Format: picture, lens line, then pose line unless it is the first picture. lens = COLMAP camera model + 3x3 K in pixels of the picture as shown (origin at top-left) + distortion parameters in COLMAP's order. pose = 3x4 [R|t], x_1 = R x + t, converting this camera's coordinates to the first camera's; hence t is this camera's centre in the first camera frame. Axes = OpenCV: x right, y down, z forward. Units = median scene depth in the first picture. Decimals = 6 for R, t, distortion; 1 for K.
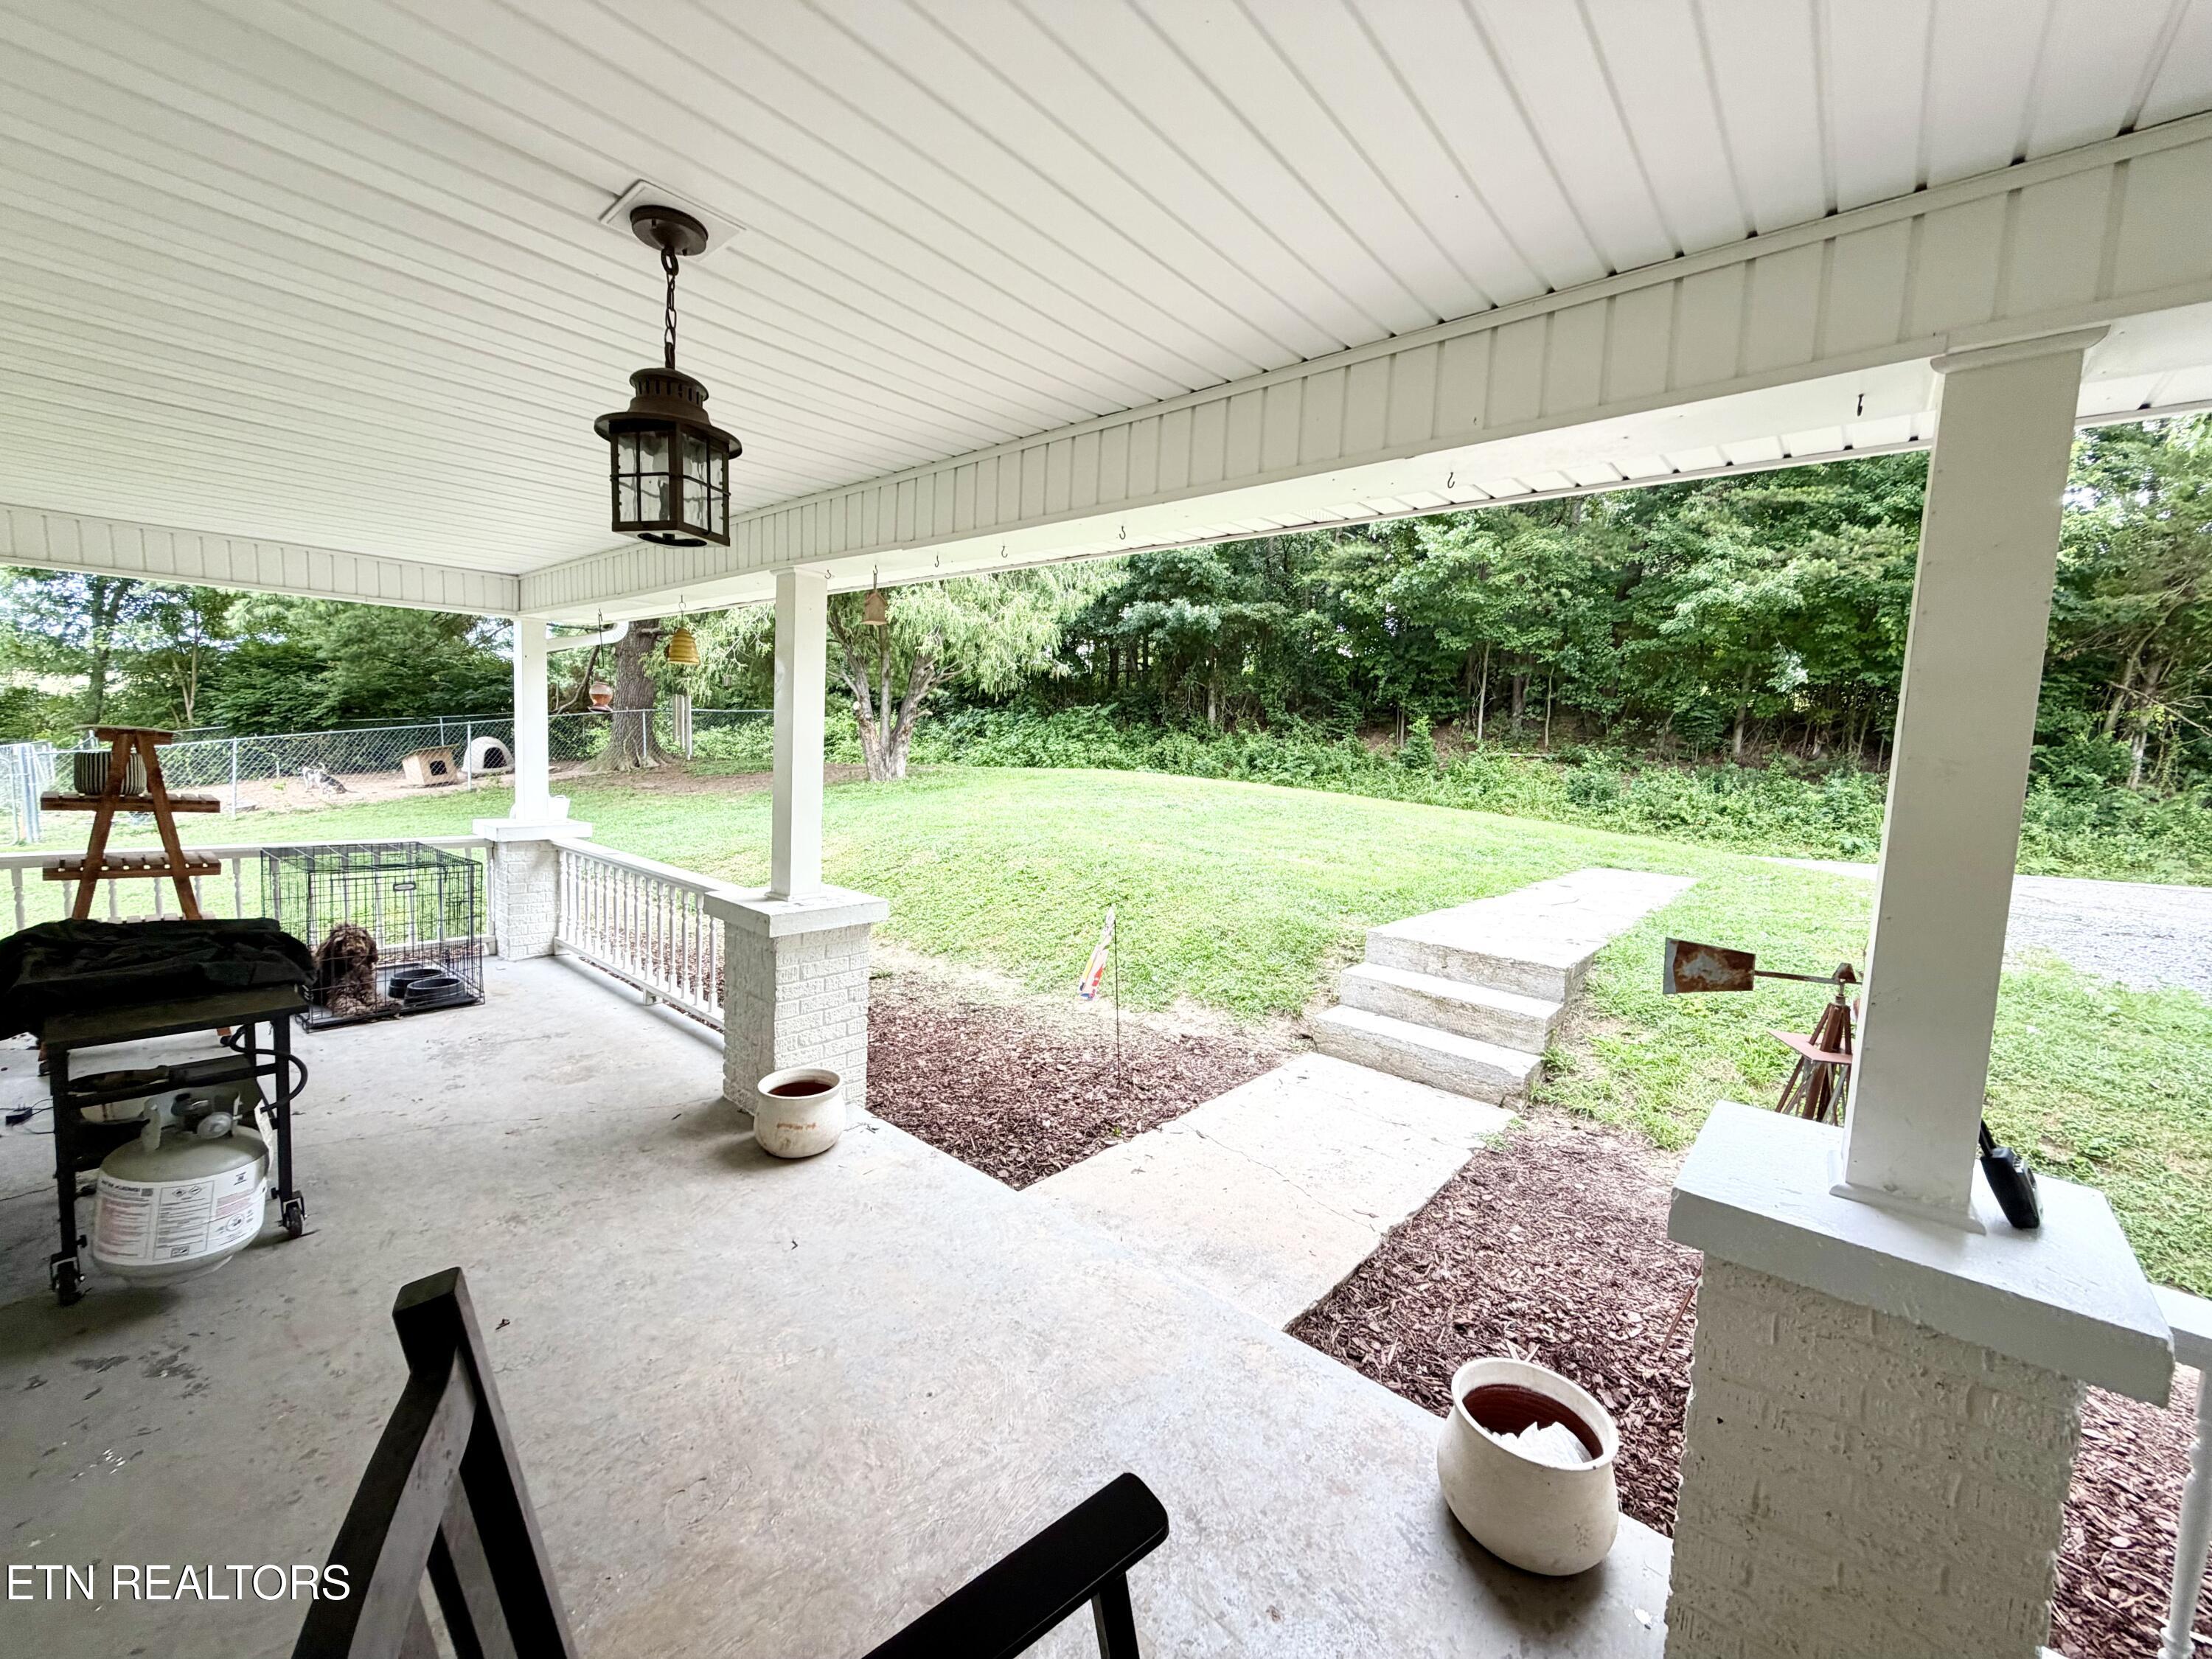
lens RADIAL K [[882.9, 0, 1099.4], [0, 882.9, 833.2], [0, 0, 1]] dist [-0.000889, 0.000010]
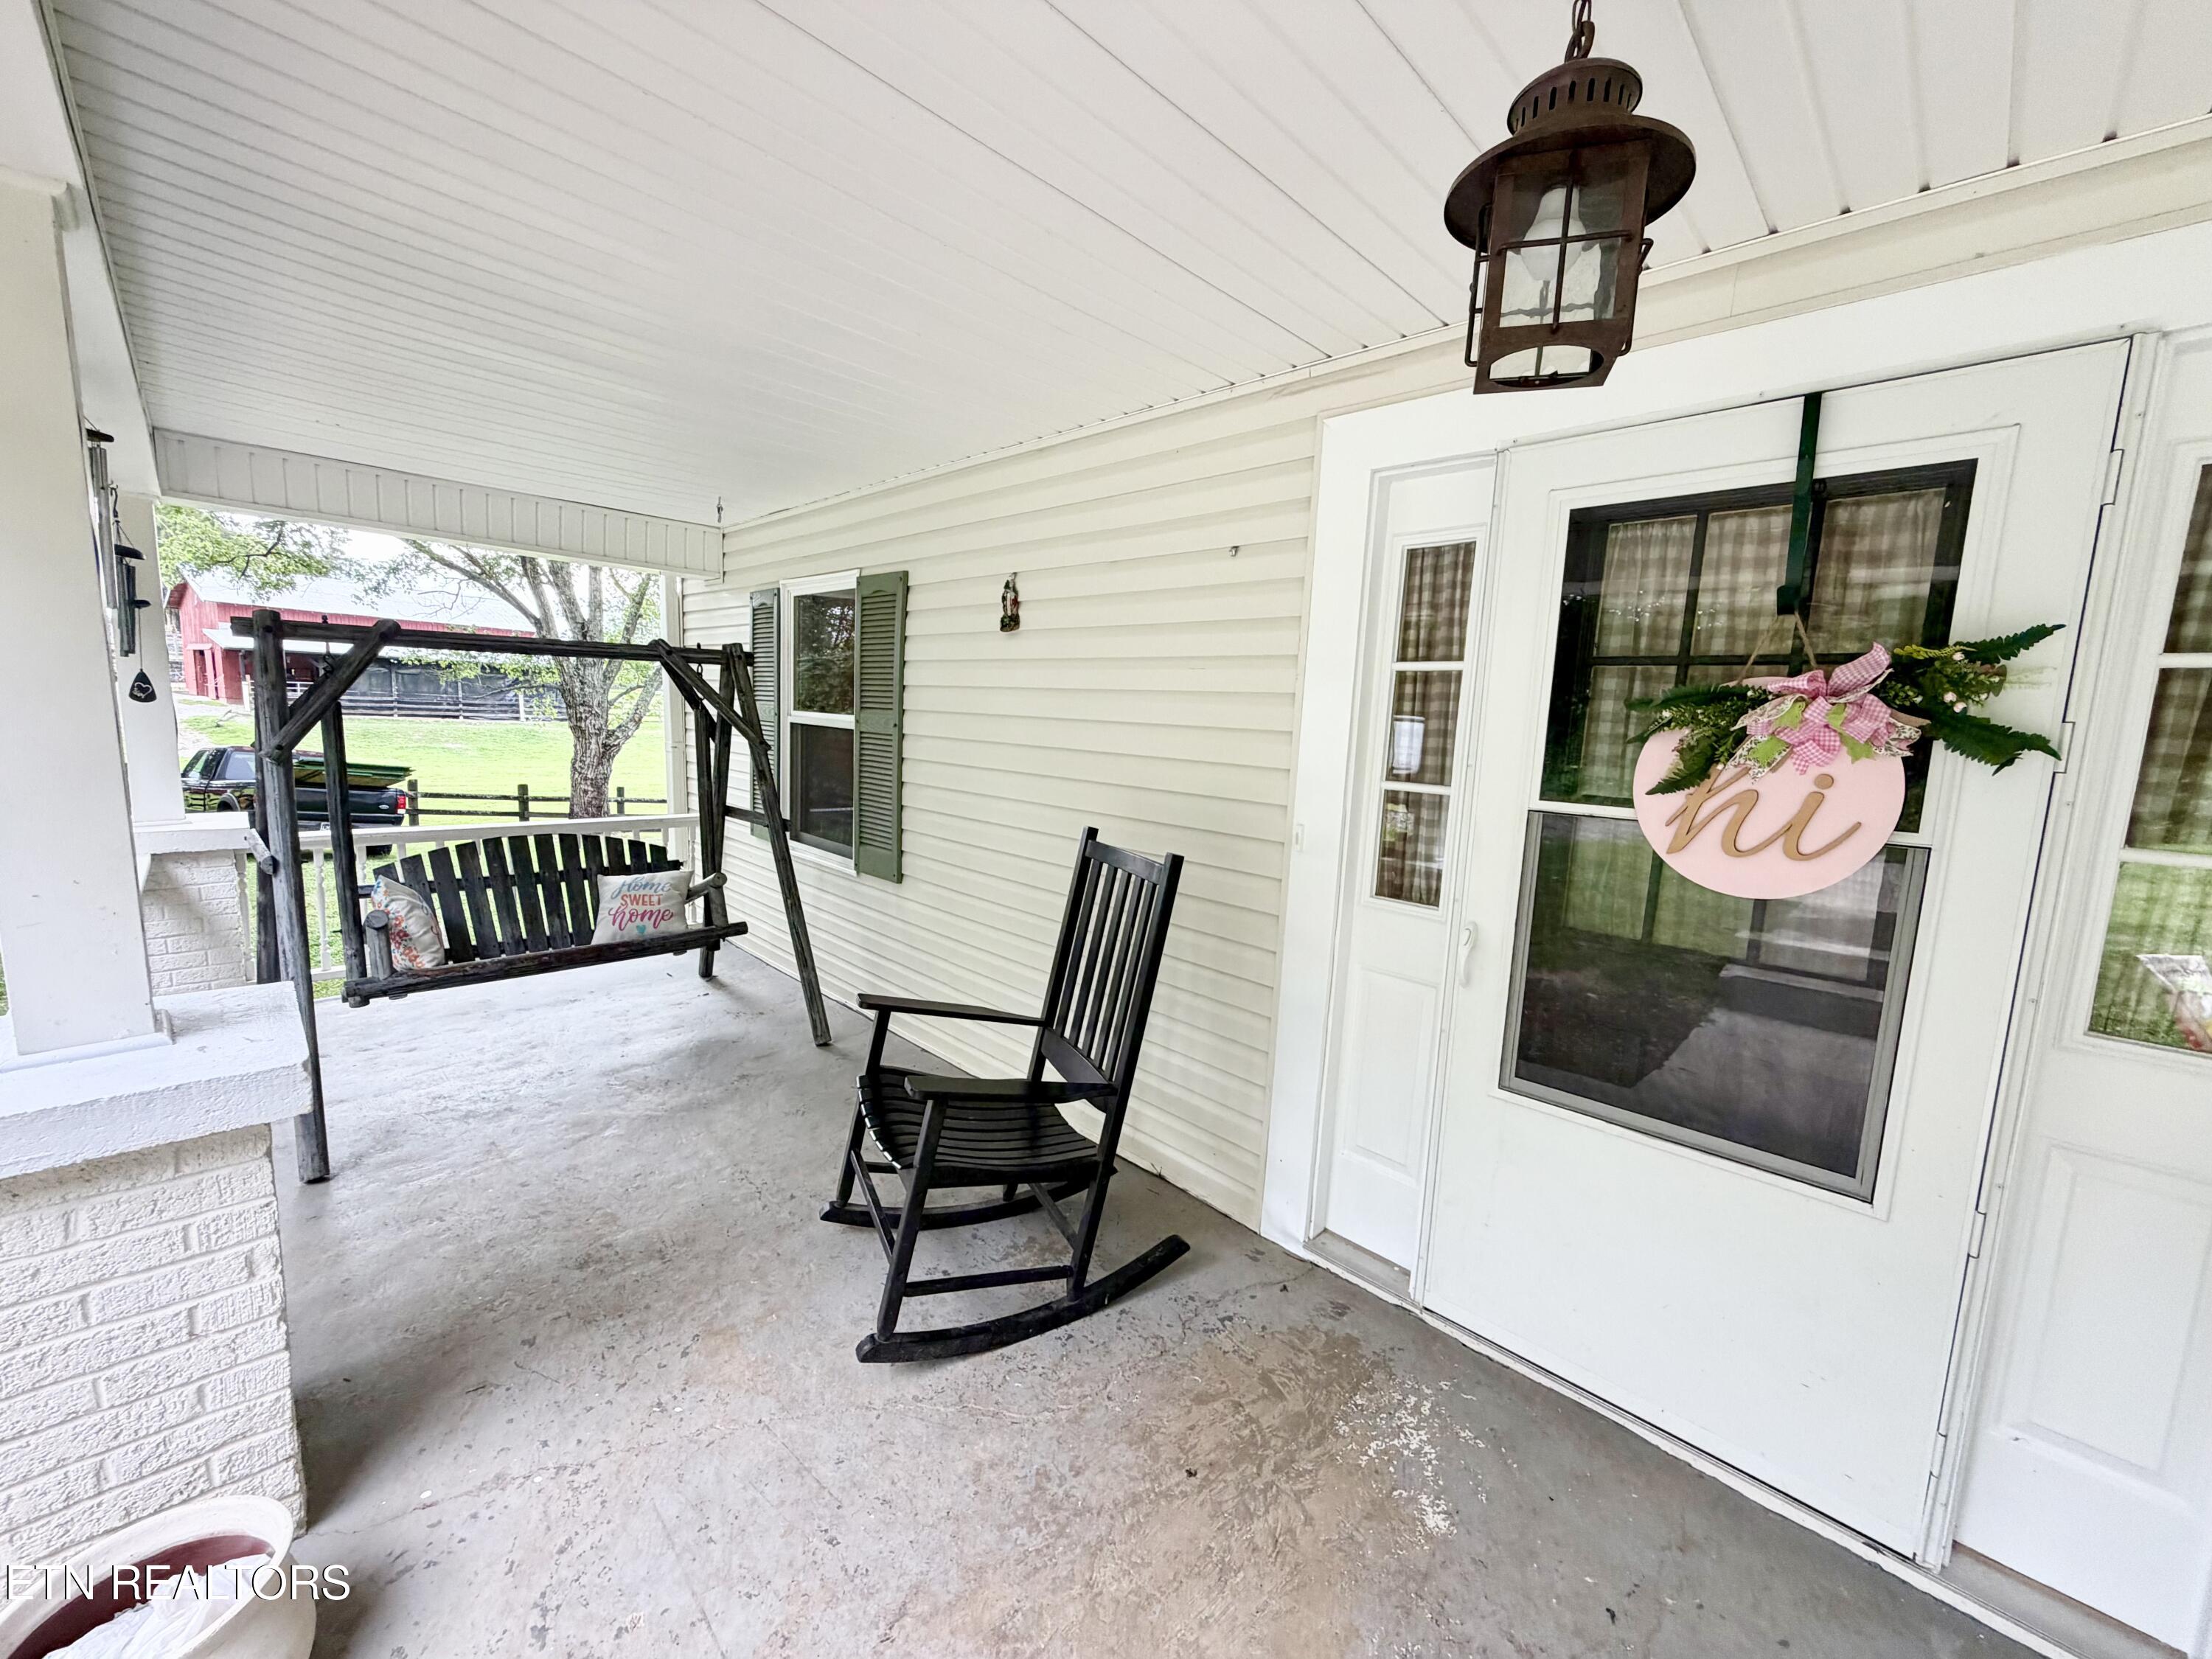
lens RADIAL K [[882.9, 0, 1099.4], [0, 882.9, 833.2], [0, 0, 1]] dist [-0.000889, 0.000010]
pose [[-0.993645, -0.096699, 0.057605, -0.091730], [-0.080430, 0.968023, 0.237617, -0.053522], [-0.078740, 0.231474, -0.969649, 0.619208]]
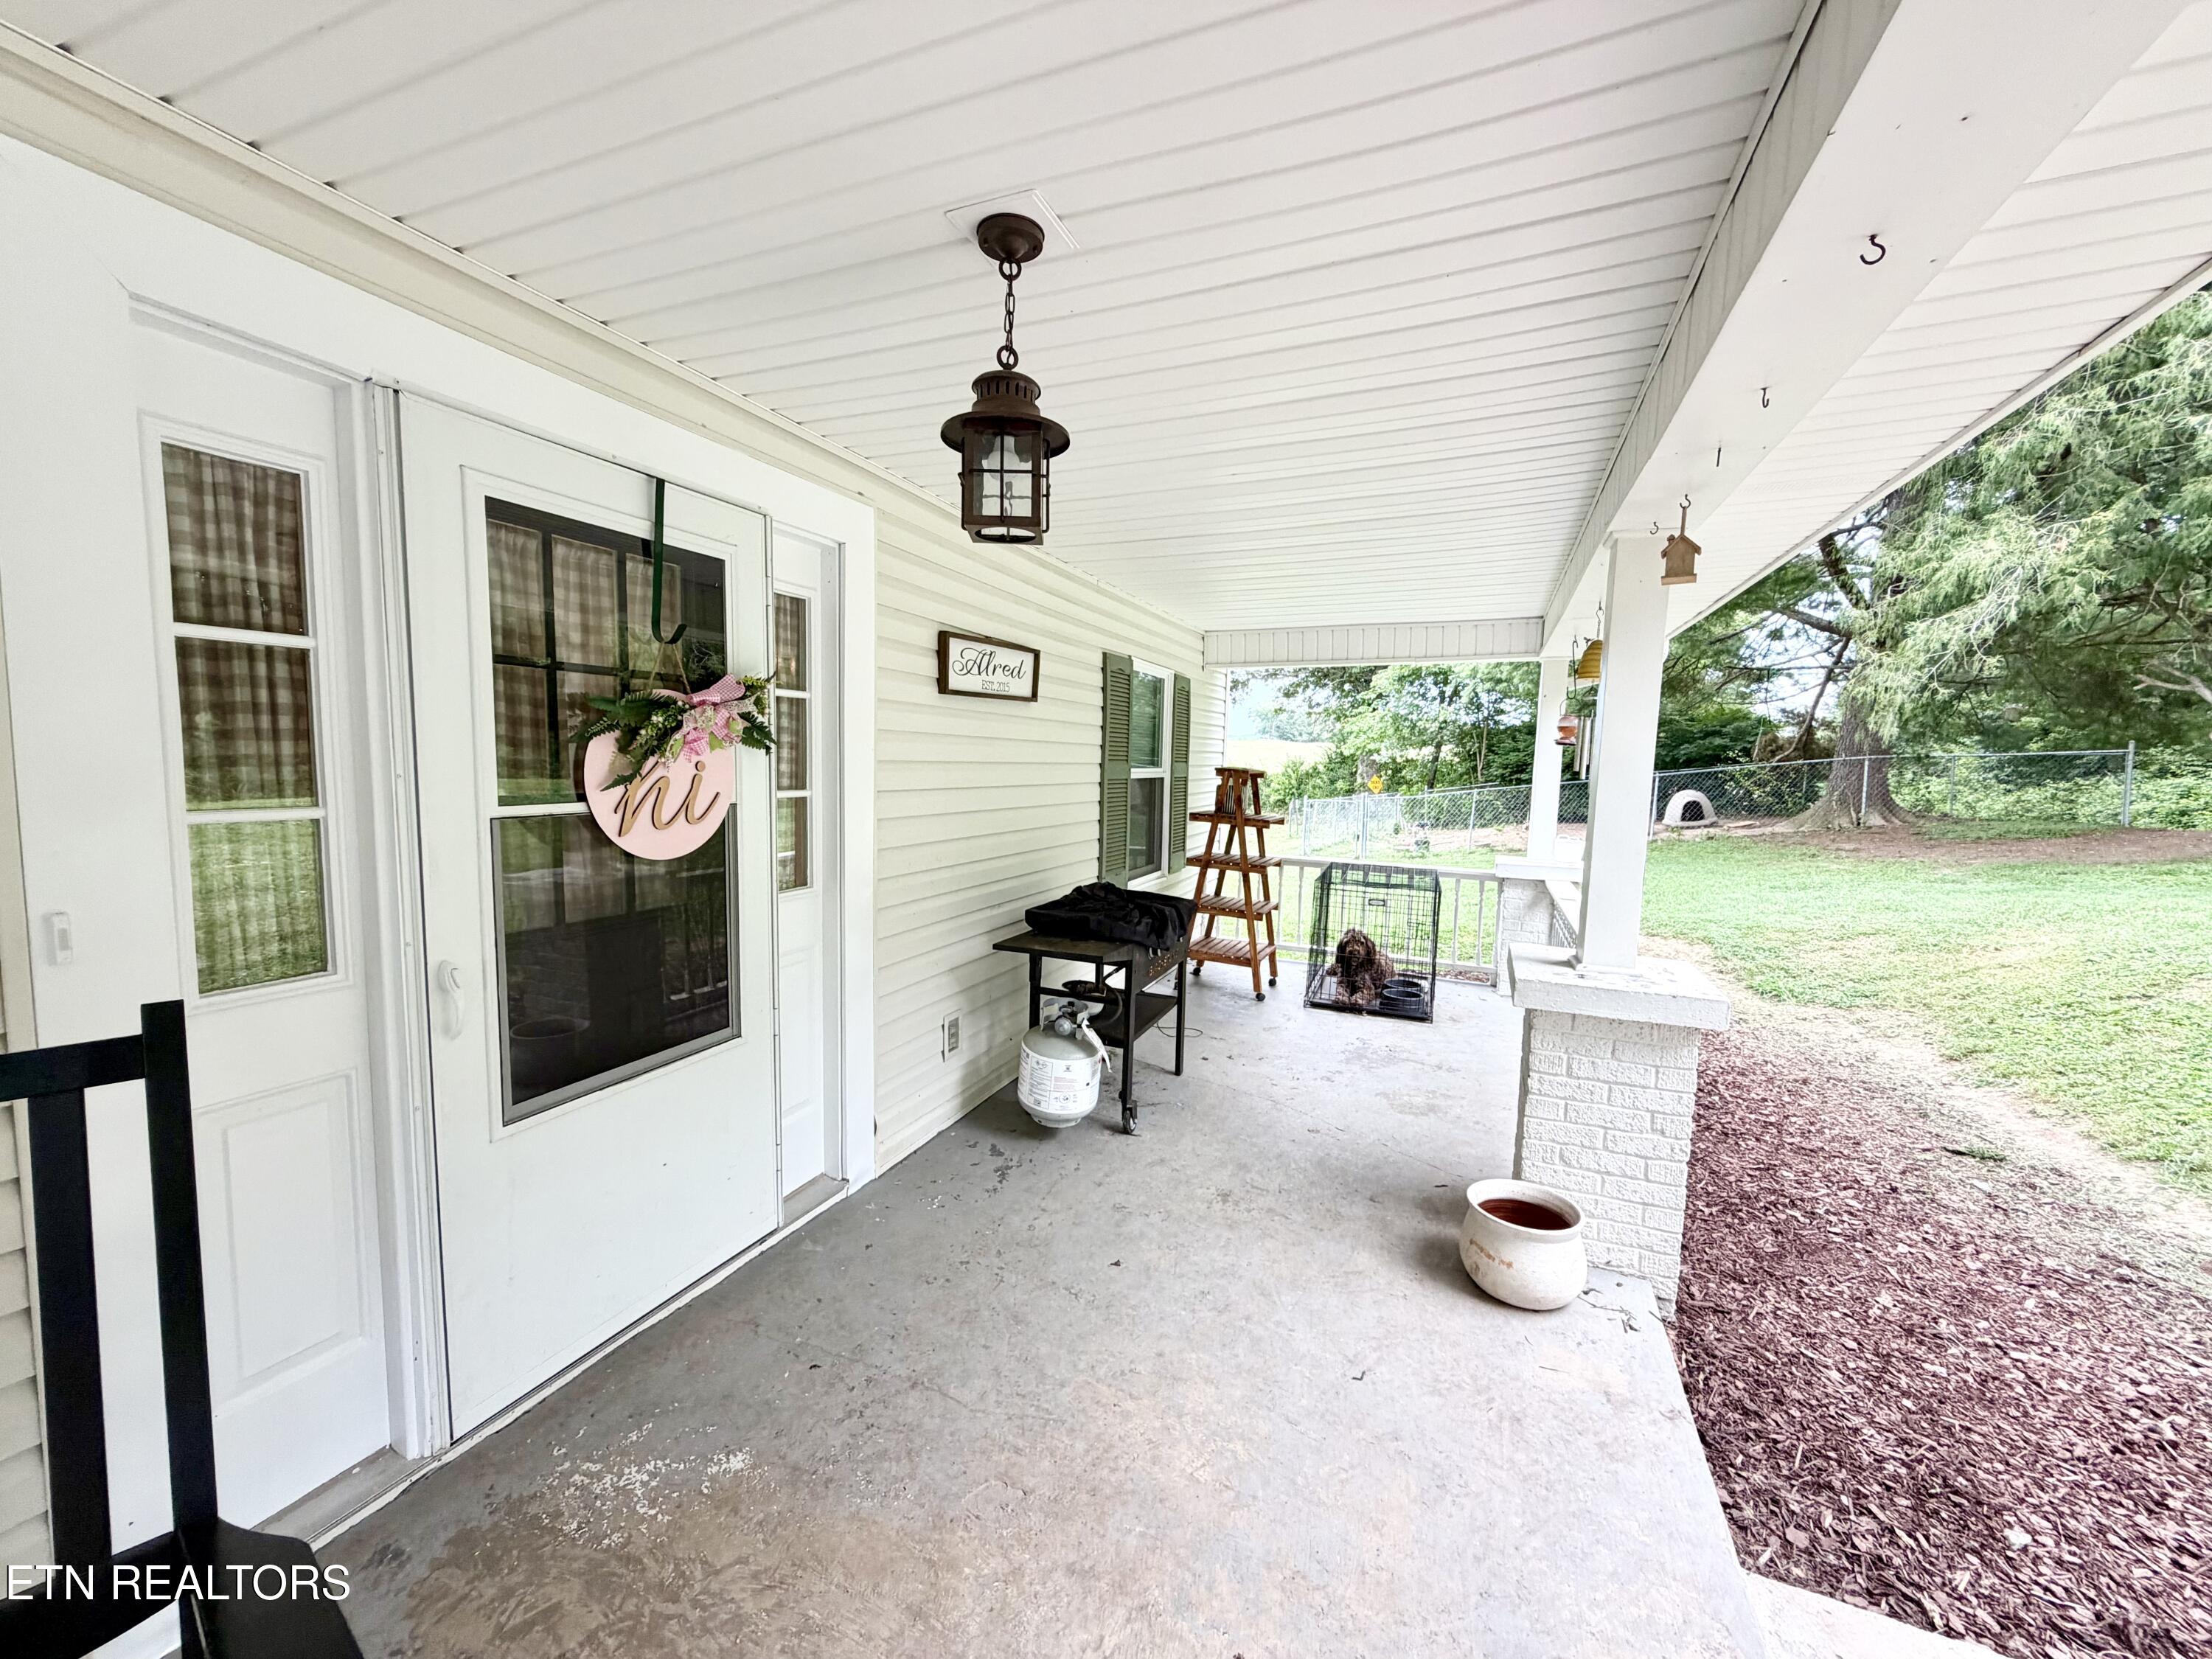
lens RADIAL K [[882.9, 0, 1099.4], [0, 882.9, 833.2], [0, 0, 1]] dist [-0.000889, 0.000010]
pose [[0.311906, 0.045199, -0.949037, 0.199052], [-0.107968, 0.994084, 0.011860, -0.004010], [0.943959, 0.098766, 0.314940, 0.300282]]
